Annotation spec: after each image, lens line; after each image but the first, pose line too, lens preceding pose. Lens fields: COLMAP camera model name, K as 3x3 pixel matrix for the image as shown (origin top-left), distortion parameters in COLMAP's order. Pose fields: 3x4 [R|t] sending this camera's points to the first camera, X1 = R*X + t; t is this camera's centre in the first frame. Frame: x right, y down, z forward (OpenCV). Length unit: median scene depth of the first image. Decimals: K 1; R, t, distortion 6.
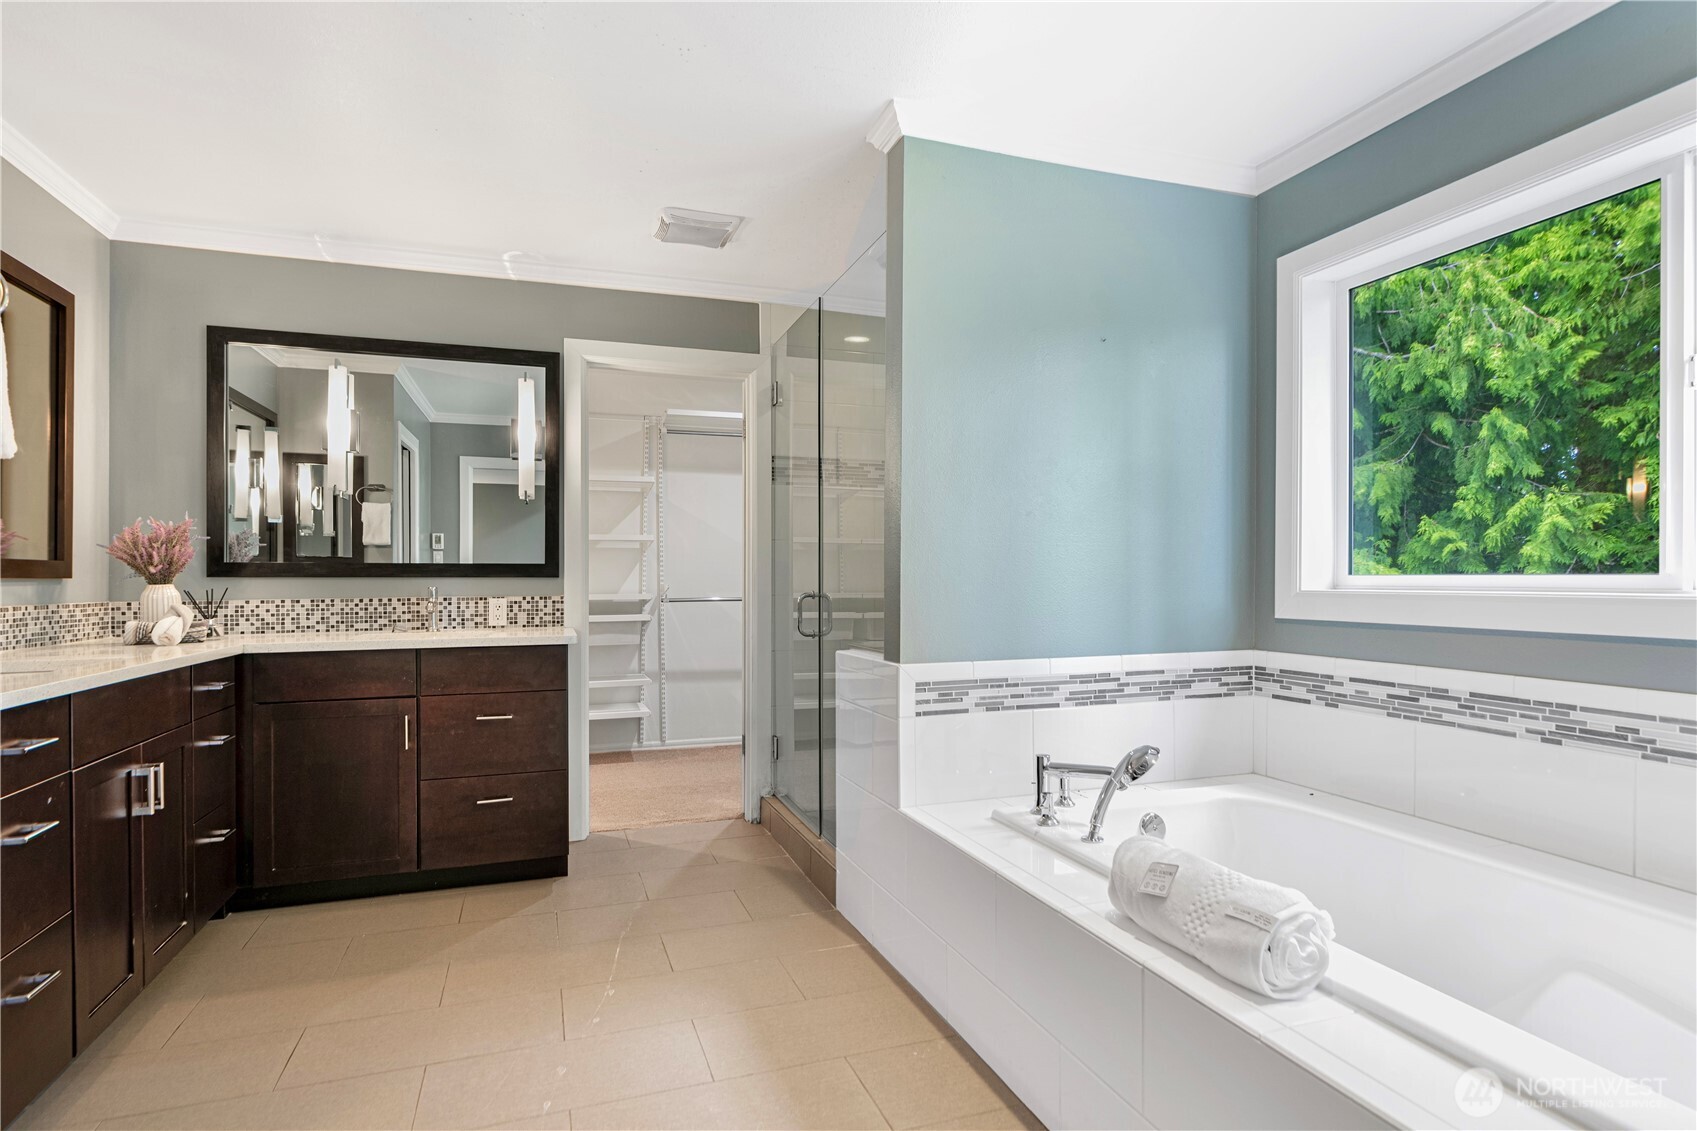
lens RADIAL K [[871.3, 0, 845.3], [0, 871.3, 580.2], [0, 0, 1]] dist [0.005065, -0.000166]
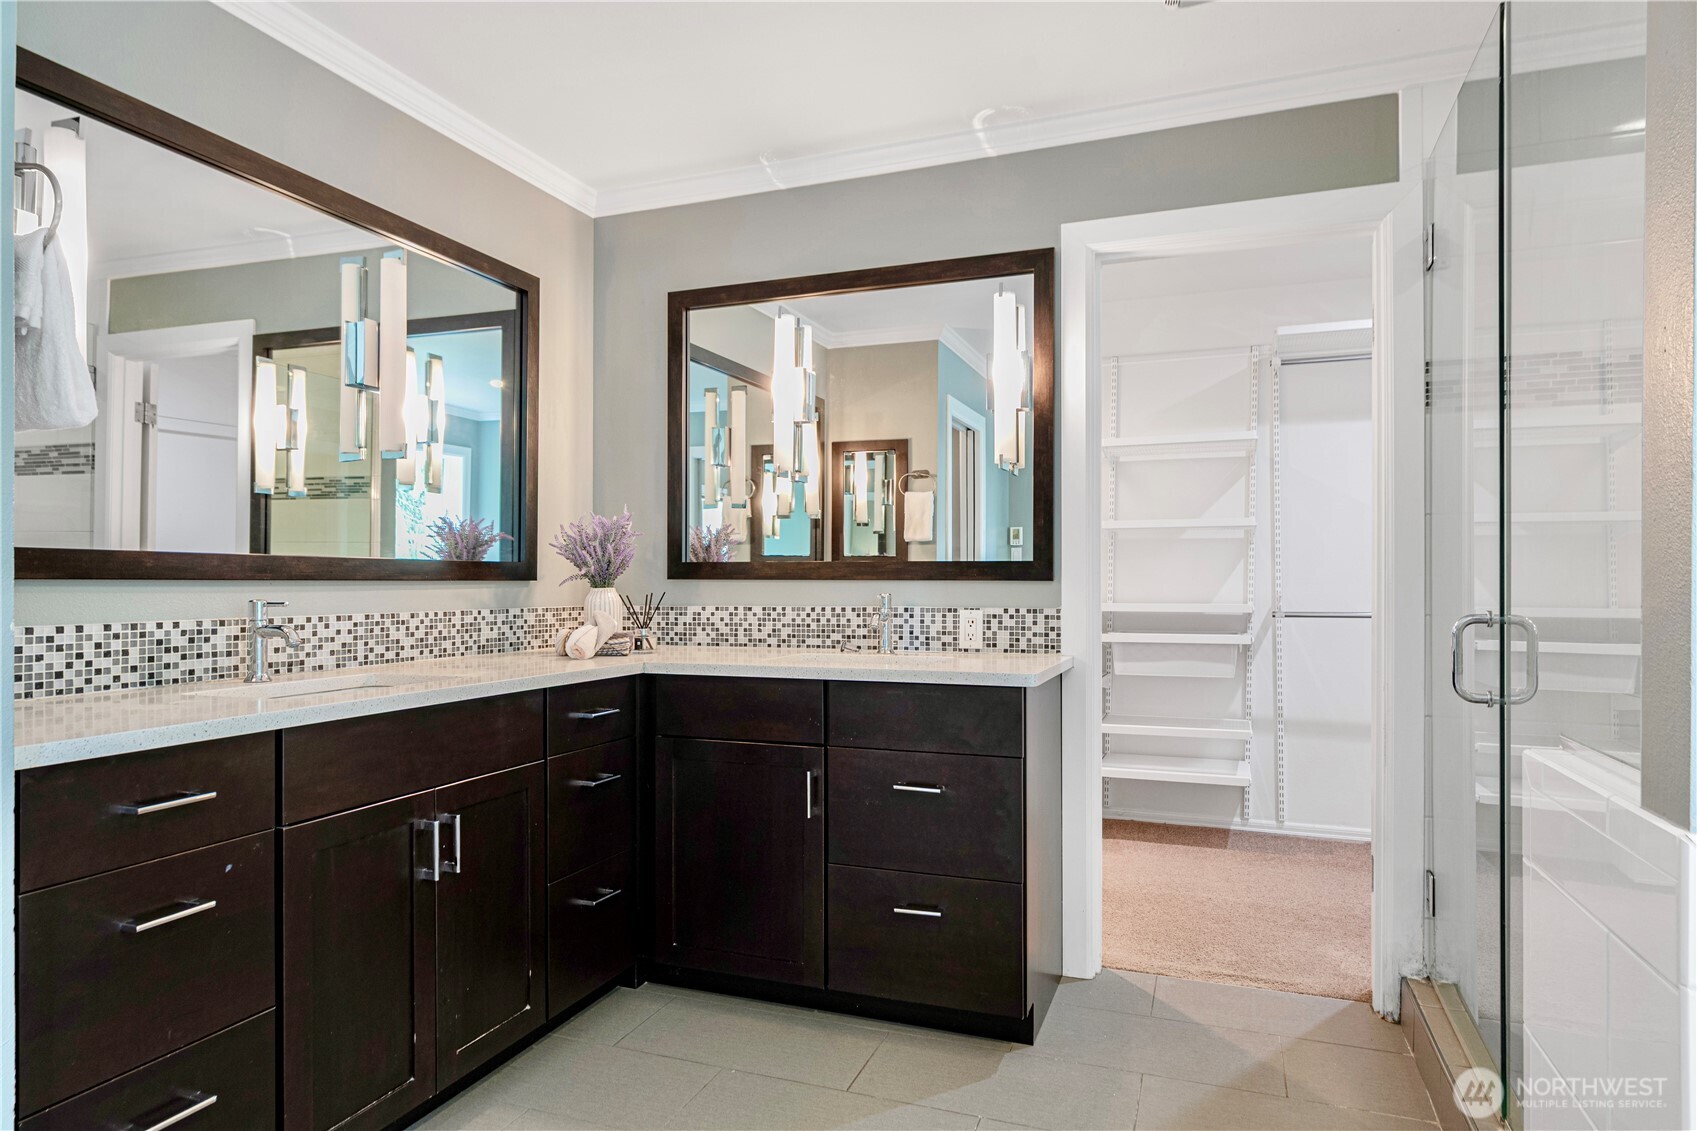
lens RADIAL K [[997.0, 0, 839.5], [0, 997.0, 575.0], [0, 0, 1]] dist [0.006217, -0.000304]
pose [[0.770123, 0.000388, -0.637896, 0.037109], [-0.004297, 0.999980, -0.004581, -0.003623], [0.637881, 0.006269, 0.770109, 0.303600]]
